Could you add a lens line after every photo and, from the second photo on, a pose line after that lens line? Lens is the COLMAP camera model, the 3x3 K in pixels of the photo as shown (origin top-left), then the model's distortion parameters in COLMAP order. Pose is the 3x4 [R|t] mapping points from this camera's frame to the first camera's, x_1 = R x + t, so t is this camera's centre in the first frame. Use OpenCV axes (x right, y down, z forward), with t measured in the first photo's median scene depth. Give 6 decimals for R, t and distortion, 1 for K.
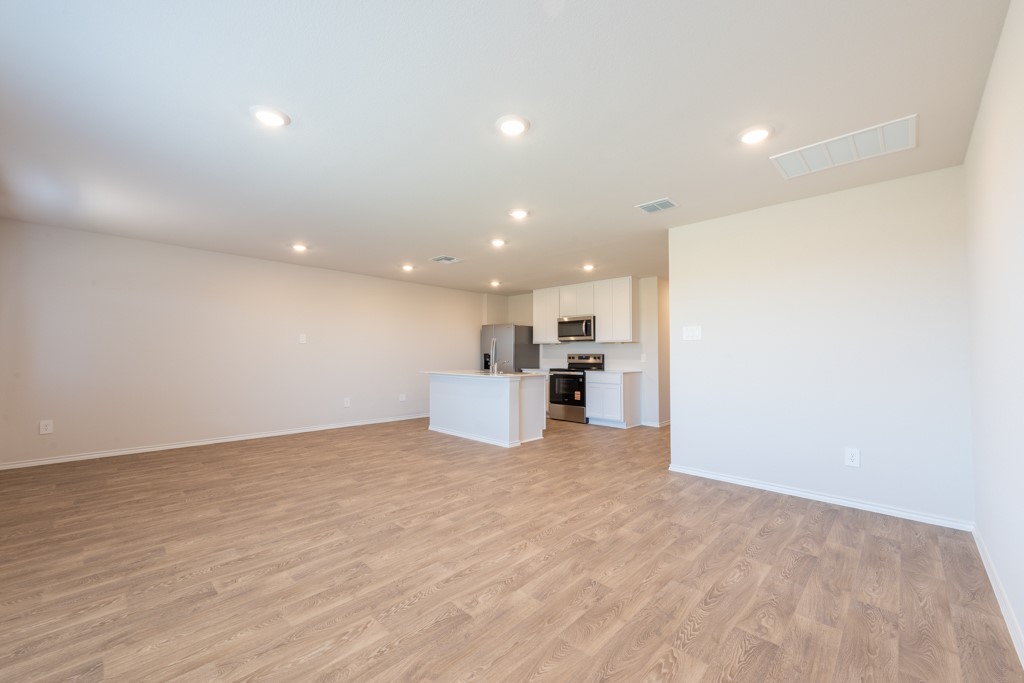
lens RADIAL K [[406.8, 0, 513.3], [0, 406.8, 344.8], [0, 0, 1]] dist [0.022102, -0.000445]
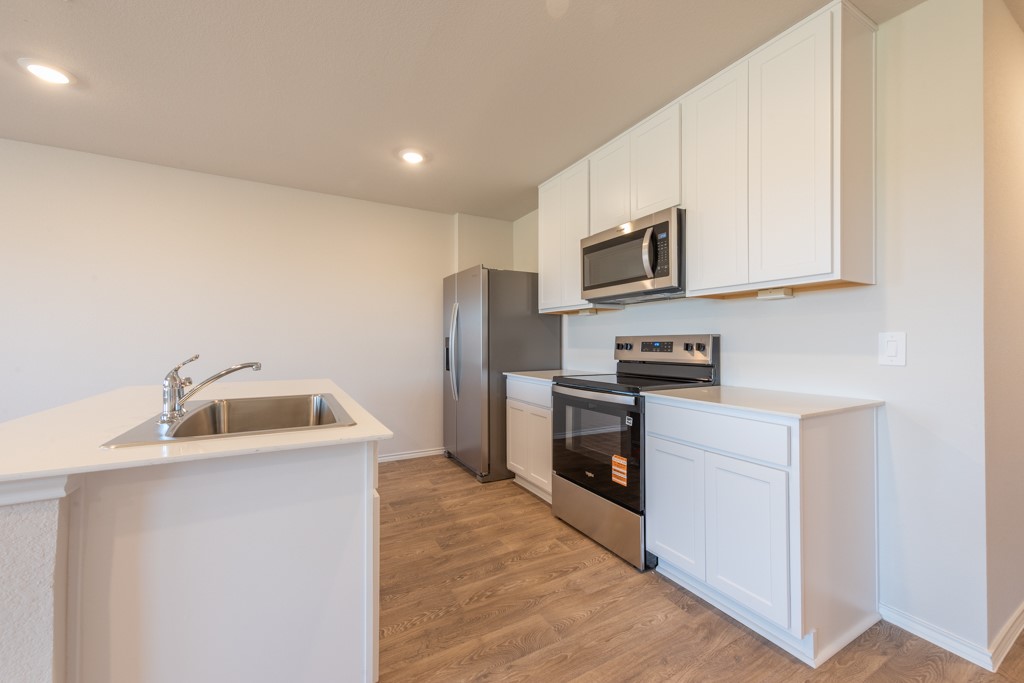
lens RADIAL K [[406.8, 0, 514.8], [0, 406.8, 340.0], [0, 0, 1]] dist [0.022102, -0.000445]
pose [[0.954390, -0.004478, -0.298530, 0.166609], [0.010812, 0.999750, 0.019569, 0.018753], [0.298368, -0.021904, 0.954200, 0.651621]]
